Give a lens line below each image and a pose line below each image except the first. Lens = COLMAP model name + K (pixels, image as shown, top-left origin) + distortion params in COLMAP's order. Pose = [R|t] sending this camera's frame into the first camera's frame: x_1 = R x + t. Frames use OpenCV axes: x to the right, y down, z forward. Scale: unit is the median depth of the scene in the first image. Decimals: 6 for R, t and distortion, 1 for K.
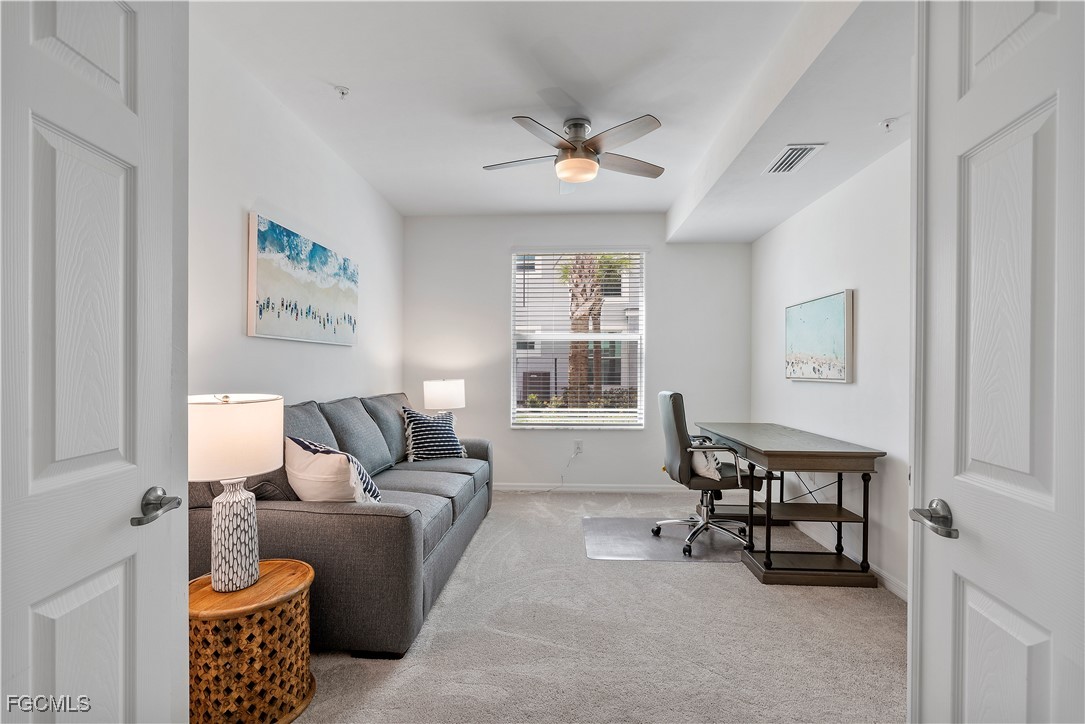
lens RADIAL K [[497.1, 0, 543.7], [0, 497.1, 366.7], [0, 0, 1]] dist [0.008885, -0.001220]
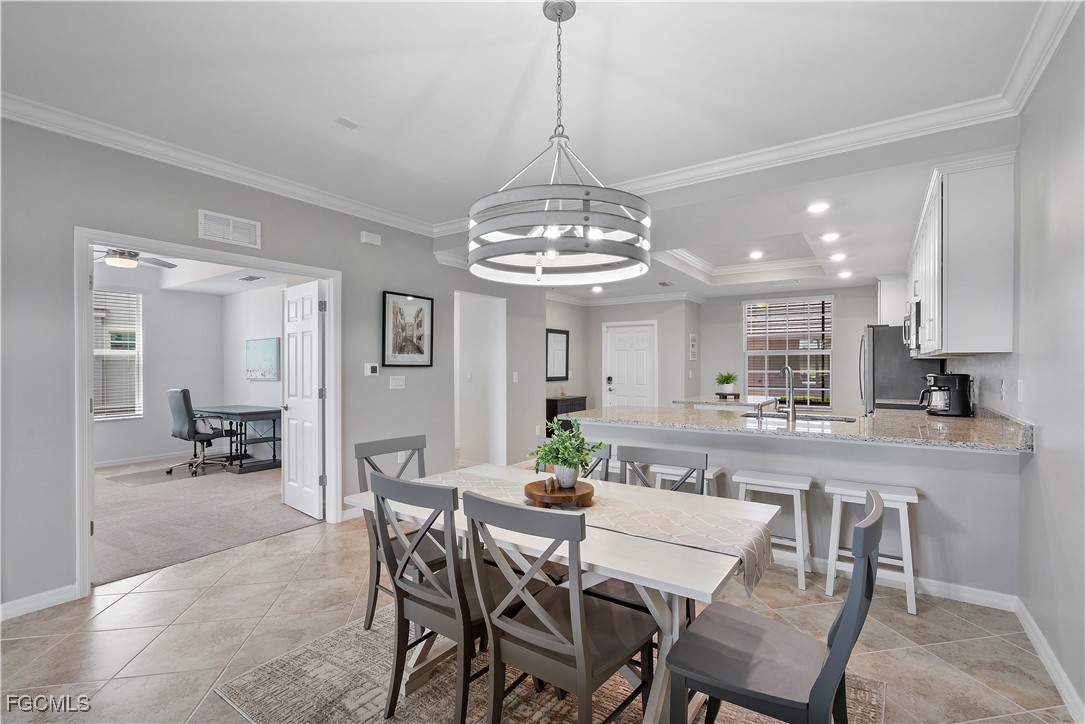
lens RADIAL K [[496.1, 0, 548.7], [0, 496.1, 368.7], [0, 0, 1]] dist [-0.010639, 0.002226]
pose [[0.514473, -0.009105, 0.857458, -0.650506], [0.008428, 0.999949, 0.005562, -0.020857], [-0.857465, 0.004365, 0.514524, -1.159161]]
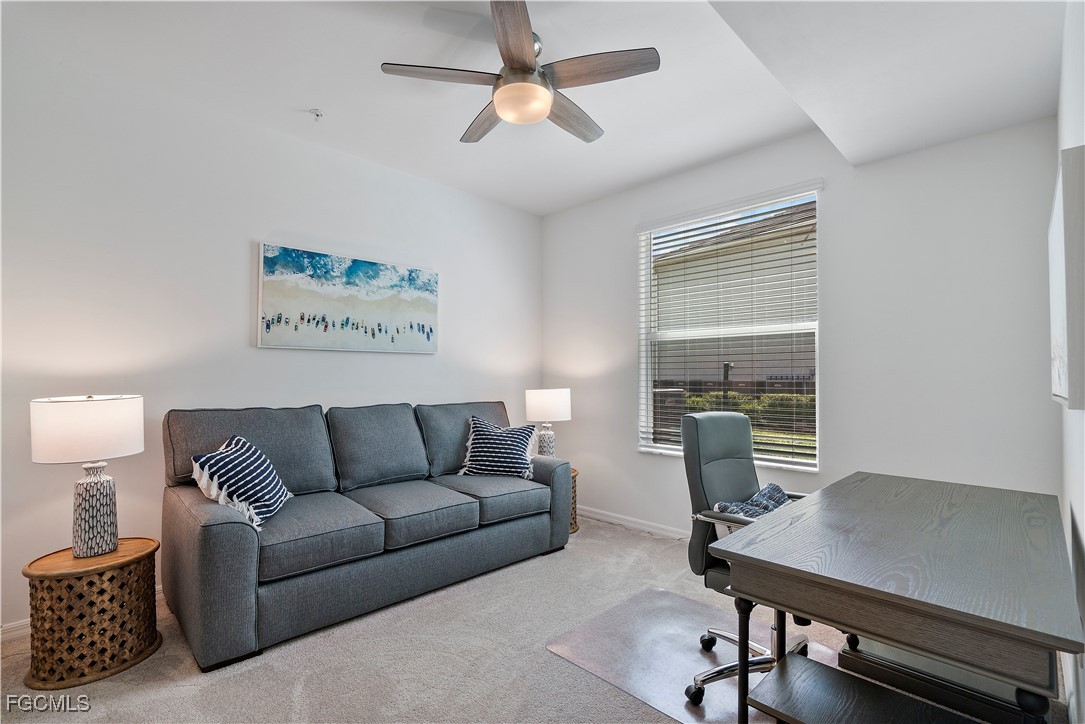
lens RADIAL K [[496.1, 0, 542.4], [0, 496.1, 365.2], [0, 0, 1]] dist [-0.010639, 0.002226]
pose [[0.741223, -0.017498, -0.671031, 0.572303], [0.002138, 0.999717, -0.023707, 0.007975], [0.671256, 0.016138, 0.741050, 0.484709]]
